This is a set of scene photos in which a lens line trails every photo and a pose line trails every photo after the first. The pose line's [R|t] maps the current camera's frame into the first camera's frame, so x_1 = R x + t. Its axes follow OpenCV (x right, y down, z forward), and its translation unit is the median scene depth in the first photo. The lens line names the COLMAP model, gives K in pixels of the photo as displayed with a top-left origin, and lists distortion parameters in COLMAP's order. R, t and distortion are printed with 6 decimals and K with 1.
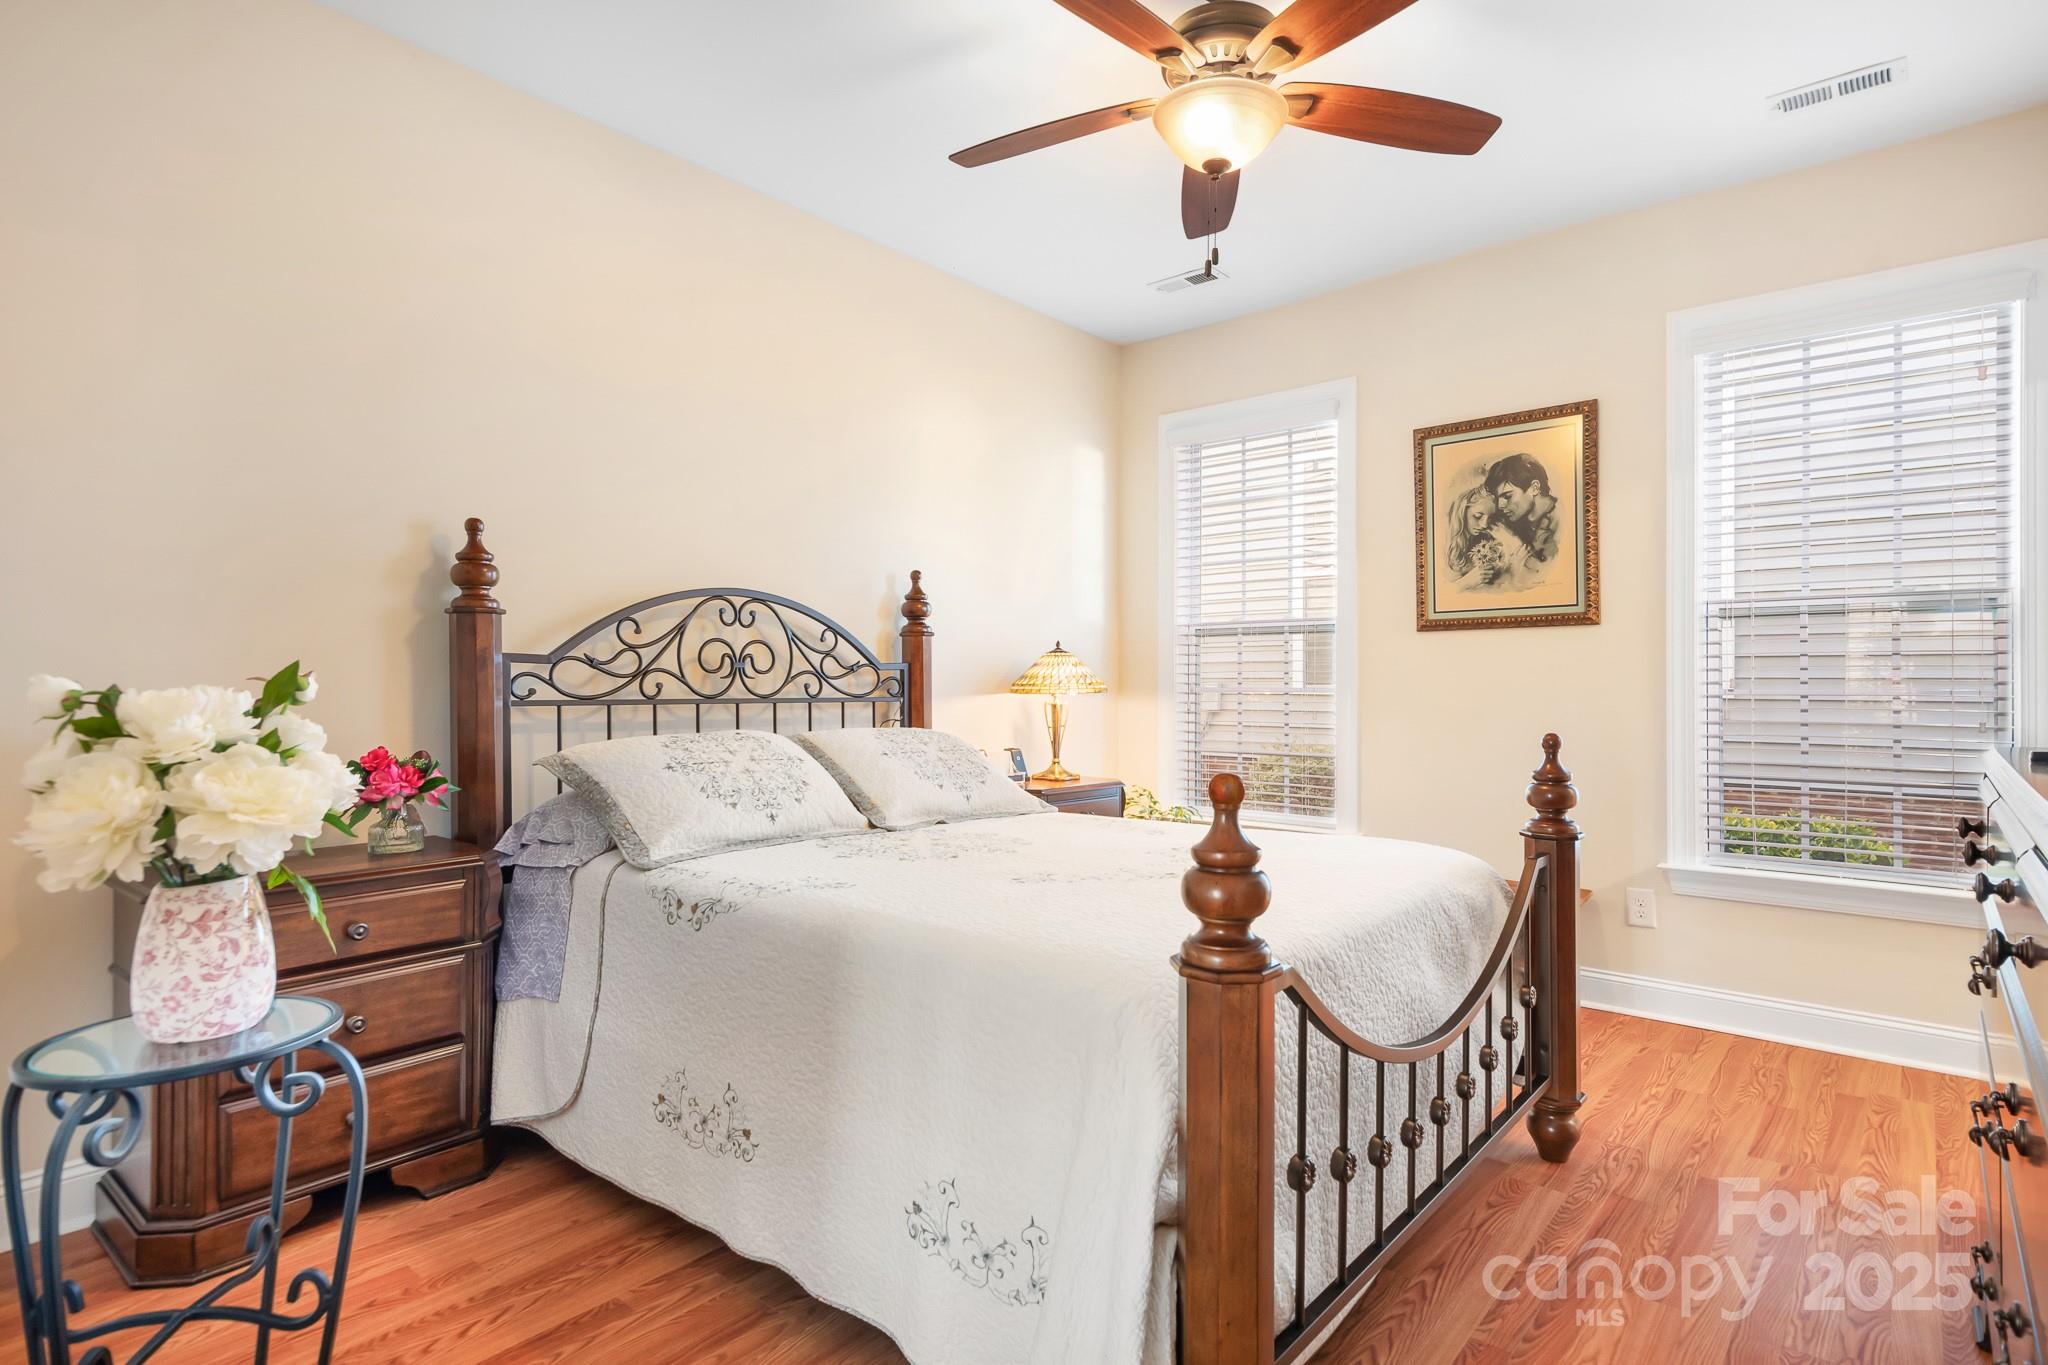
lens RADIAL K [[1012.3, 0, 1023.5], [0, 1012.3, 674.4], [0, 0, 1]] dist [-0.001752, -0.000236]
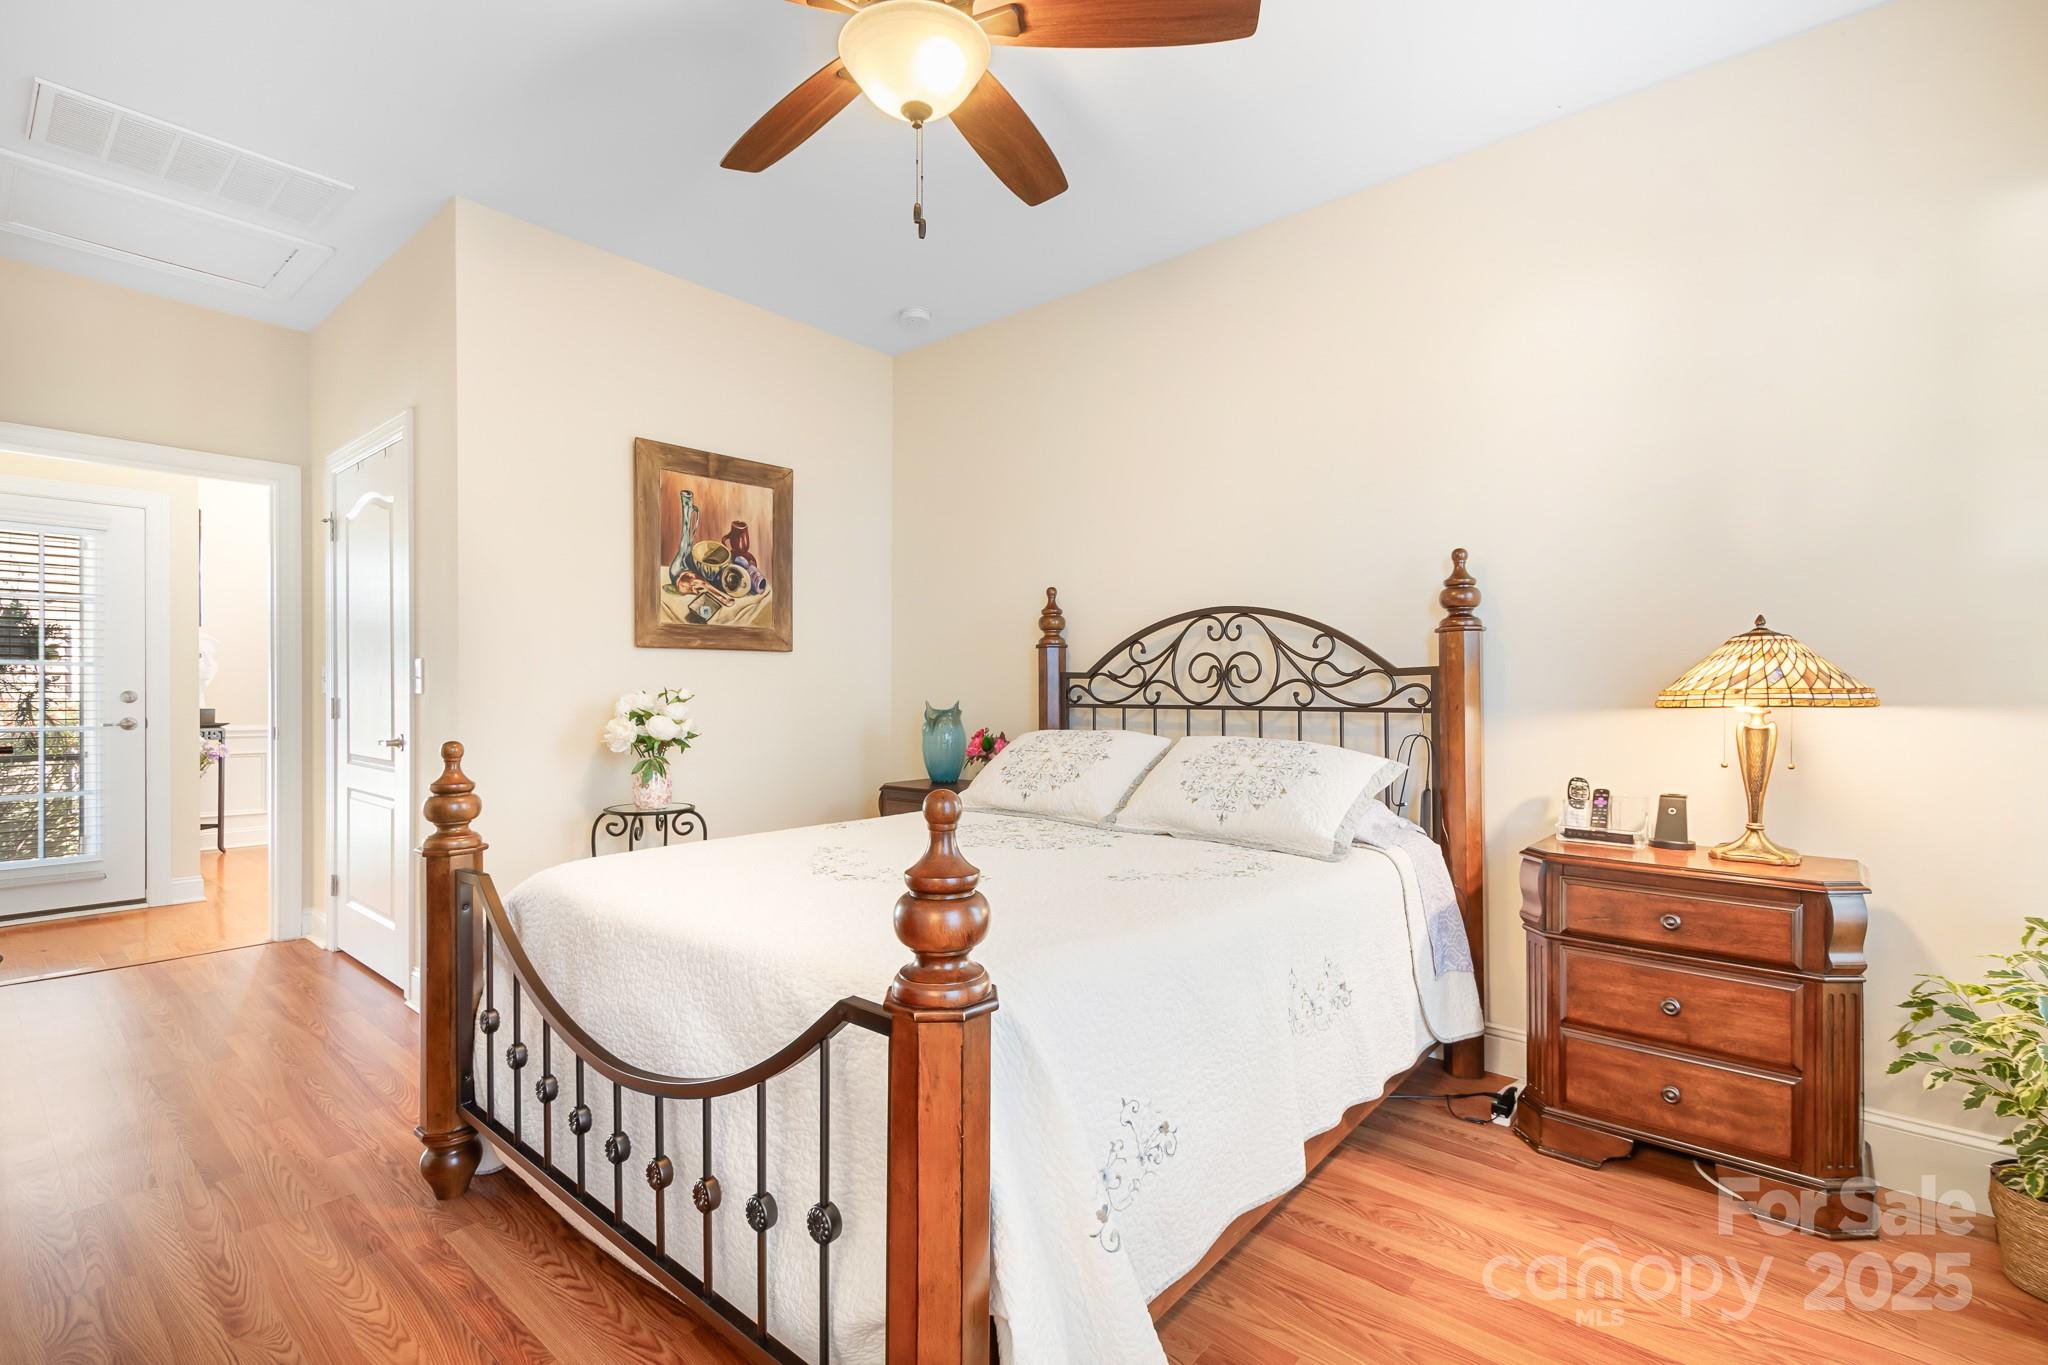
lens RADIAL K [[911.3, 0, 1028.1], [0, 911.3, 693.1], [0, 0, 1]] dist [0.002487, 0.000088]
pose [[0.011097, -0.004966, -0.999926, 0.716119], [0.006301, 0.999968, -0.004896, 0.013807], [0.999919, -0.006247, 0.011128, 0.780222]]
